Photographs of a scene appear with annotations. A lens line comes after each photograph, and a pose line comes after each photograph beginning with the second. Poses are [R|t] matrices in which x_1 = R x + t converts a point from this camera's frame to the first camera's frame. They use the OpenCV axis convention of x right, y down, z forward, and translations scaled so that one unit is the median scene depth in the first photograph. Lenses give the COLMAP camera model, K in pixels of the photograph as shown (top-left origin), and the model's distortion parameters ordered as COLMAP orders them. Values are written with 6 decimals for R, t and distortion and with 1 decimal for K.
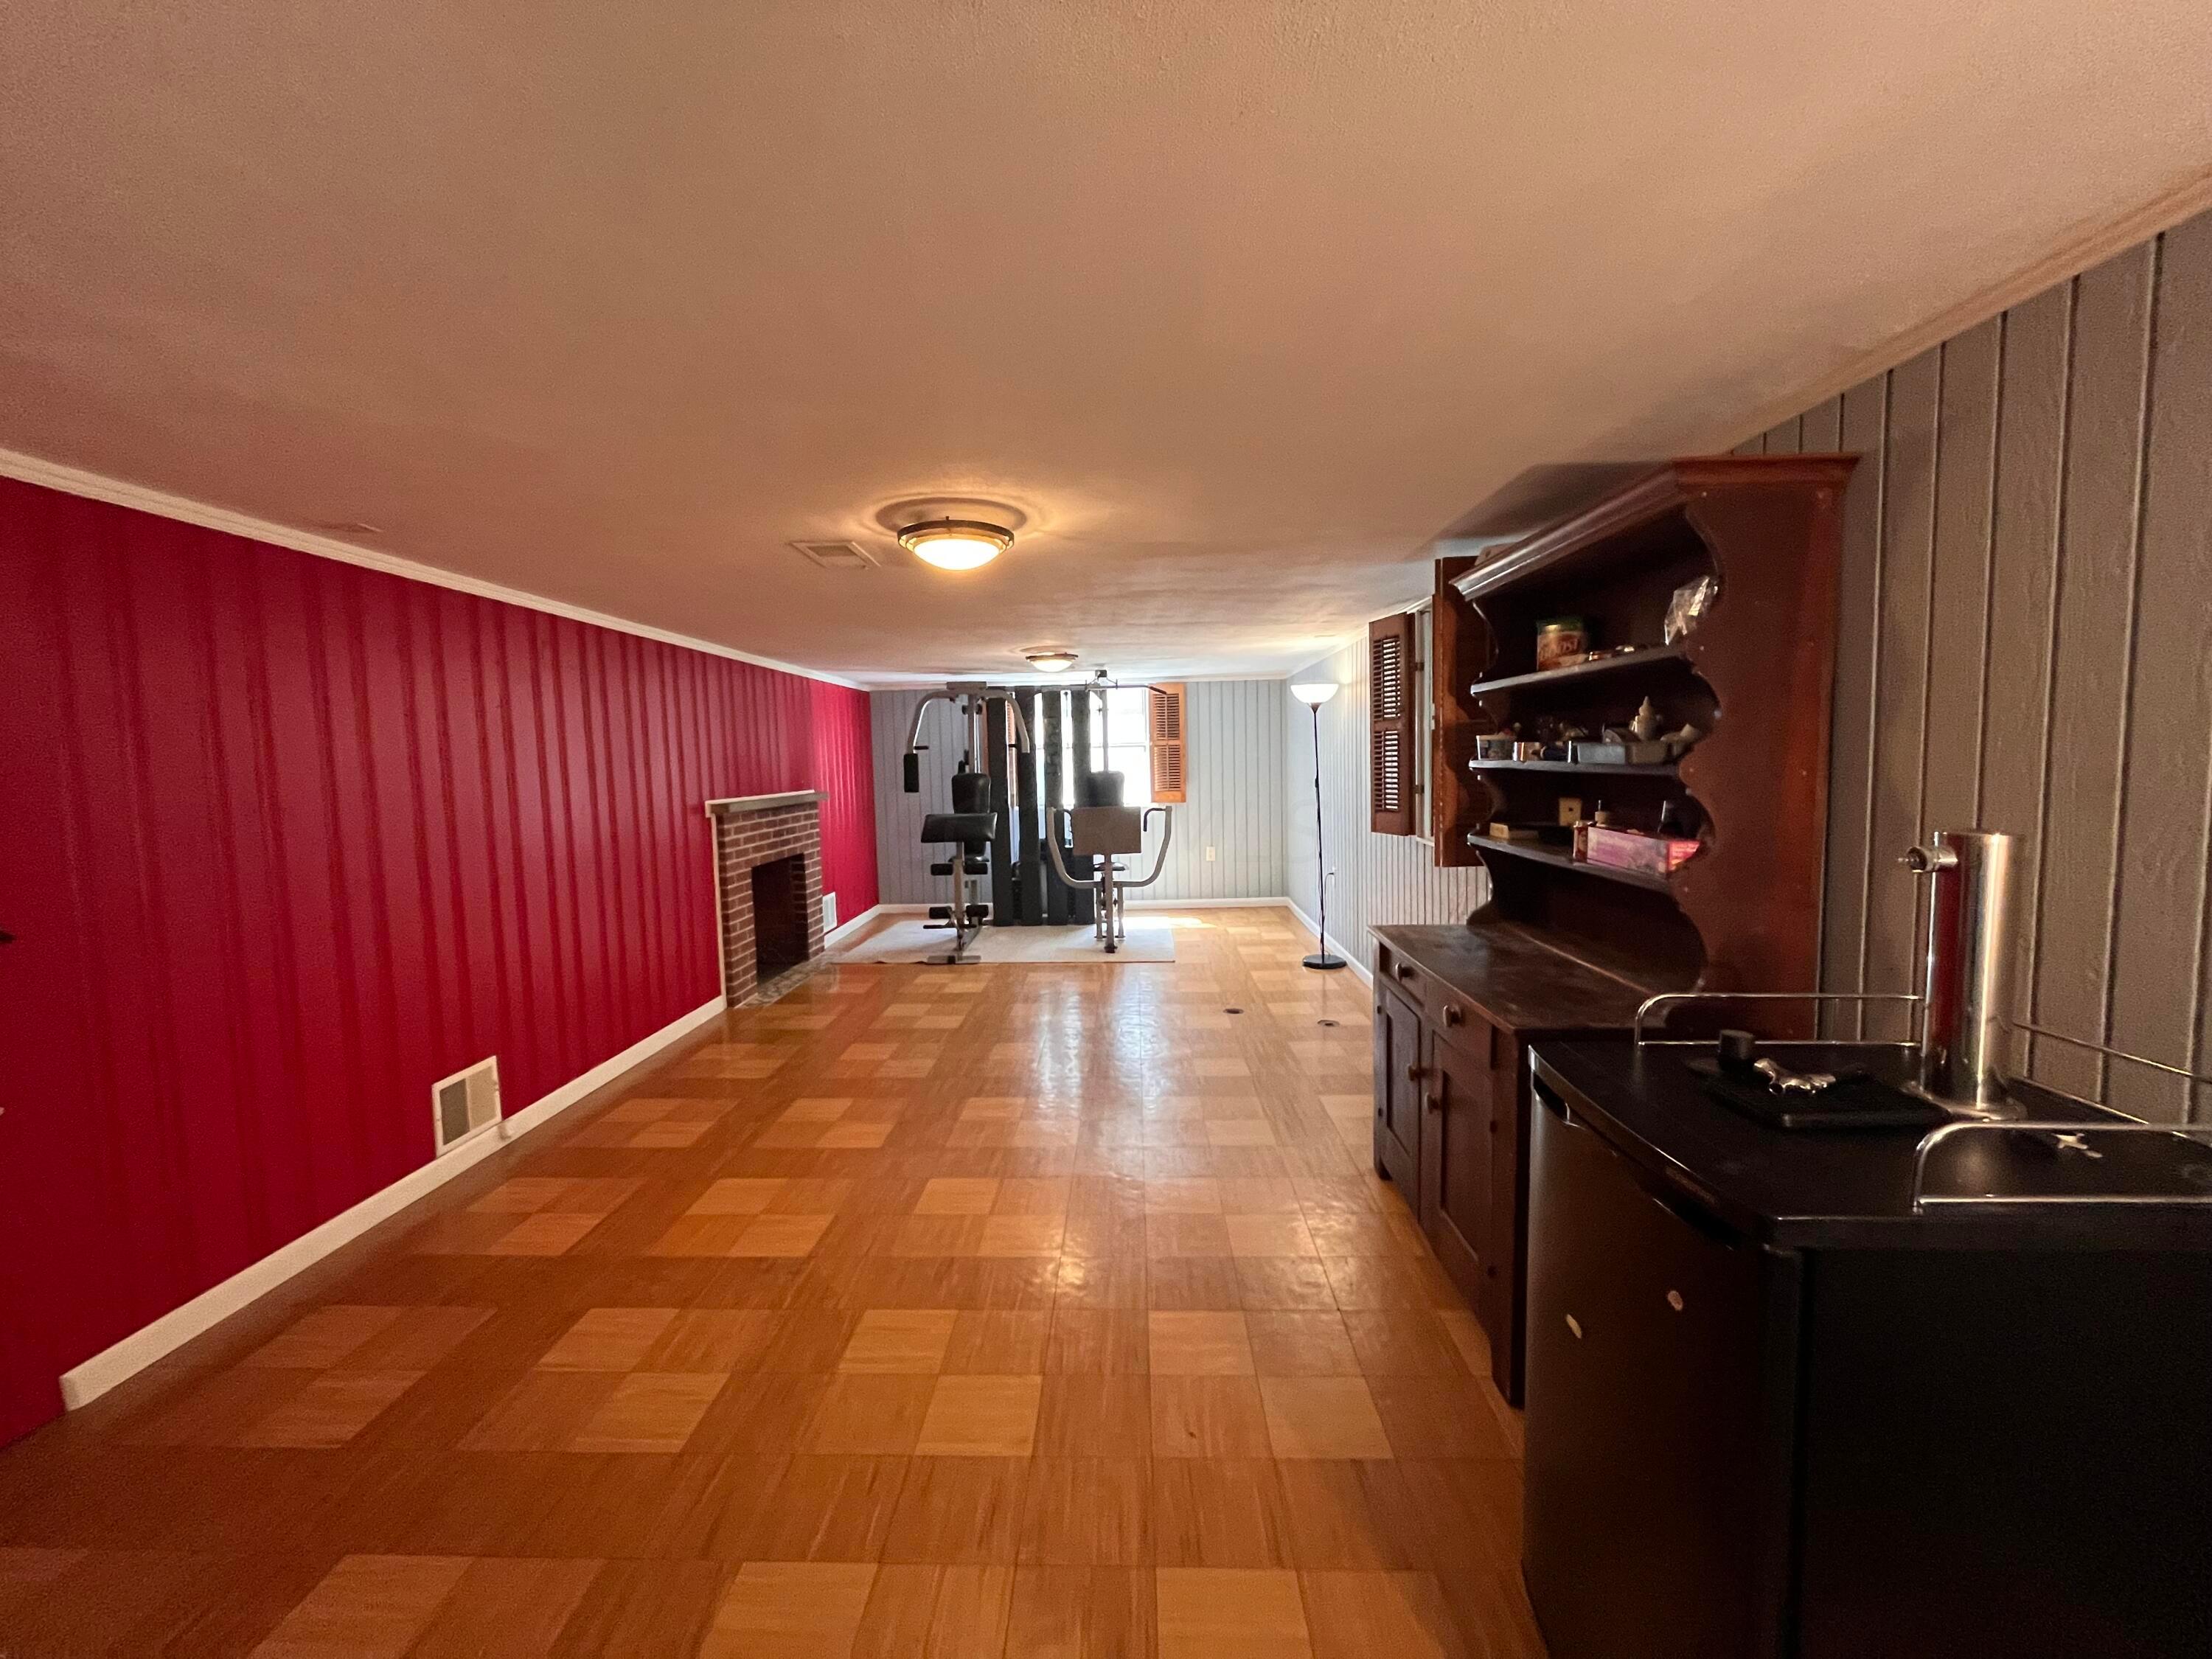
lens RADIAL K [[894.1, 0, 1101.8], [0, 894.1, 827.7], [0, 0, 1]] dist [-0.001507, -0.000345]
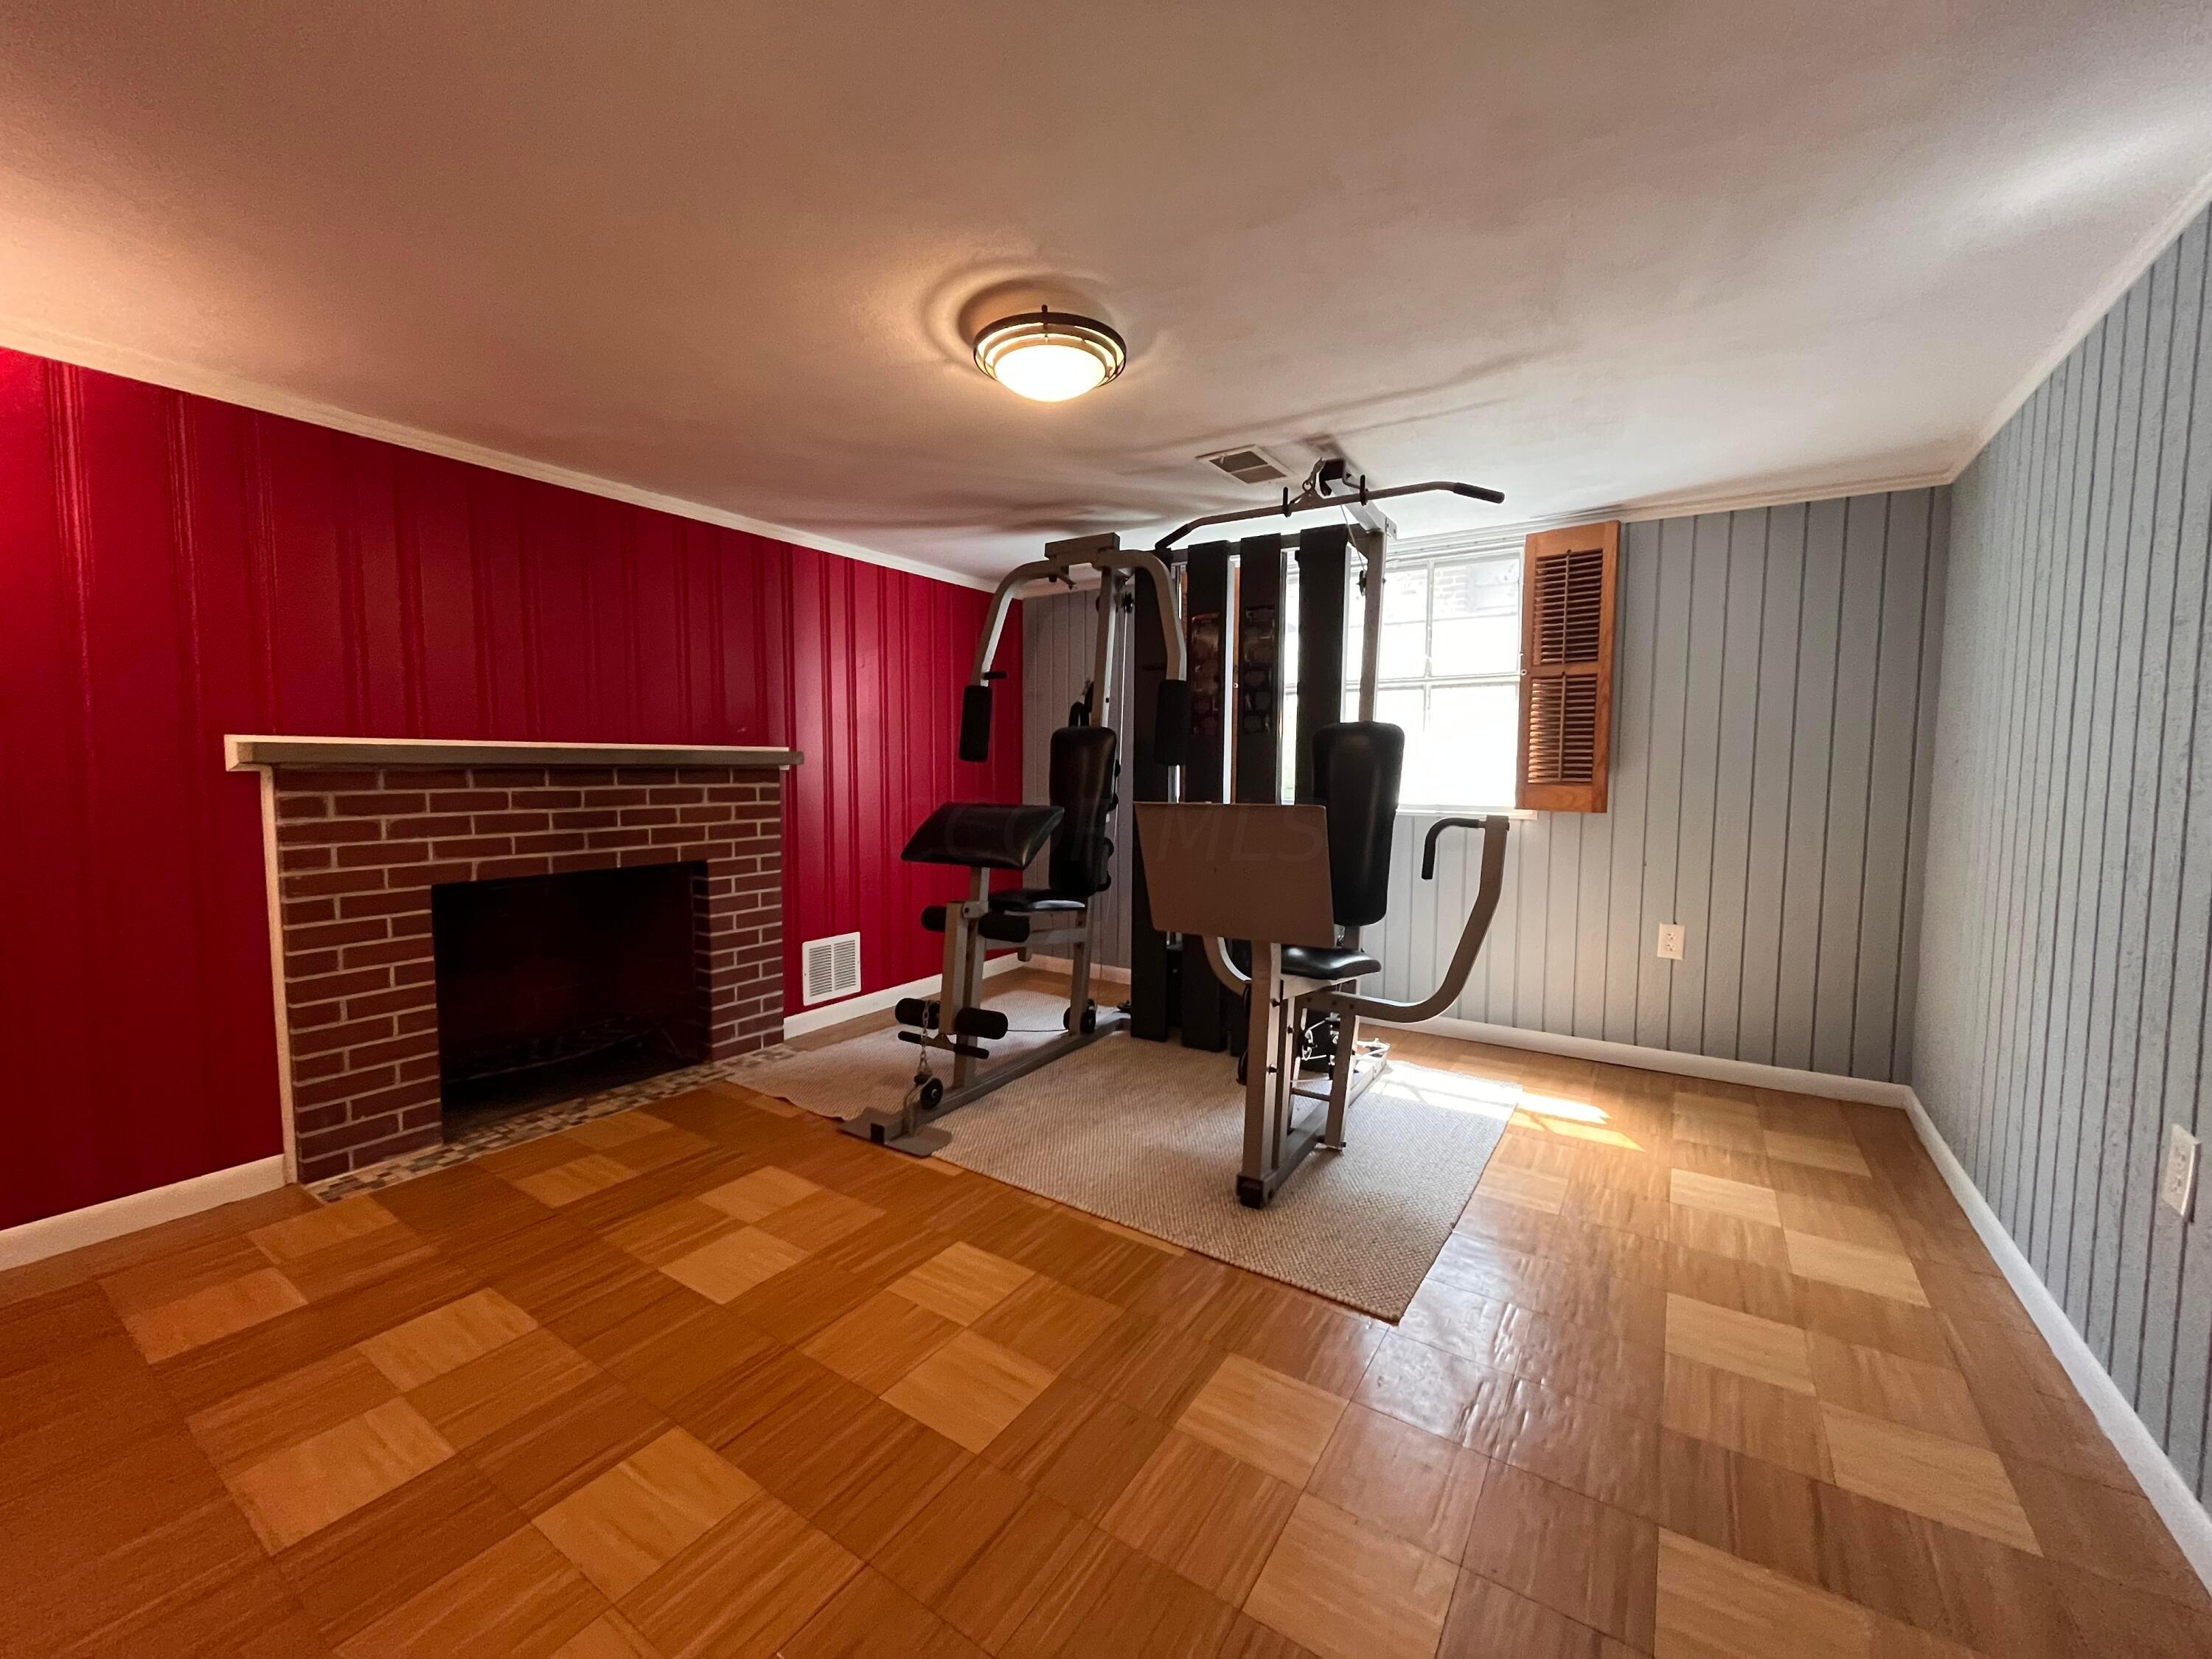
lens RADIAL K [[894.1, 0, 1112.8], [0, 894.1, 833.6], [0, 0, 1]] dist [-0.001507, -0.000345]
pose [[0.861283, 0.071907, -0.503012, 0.116114], [-0.069995, 0.997289, 0.022716, -0.013328], [0.503281, 0.015643, 0.863981, 0.570204]]
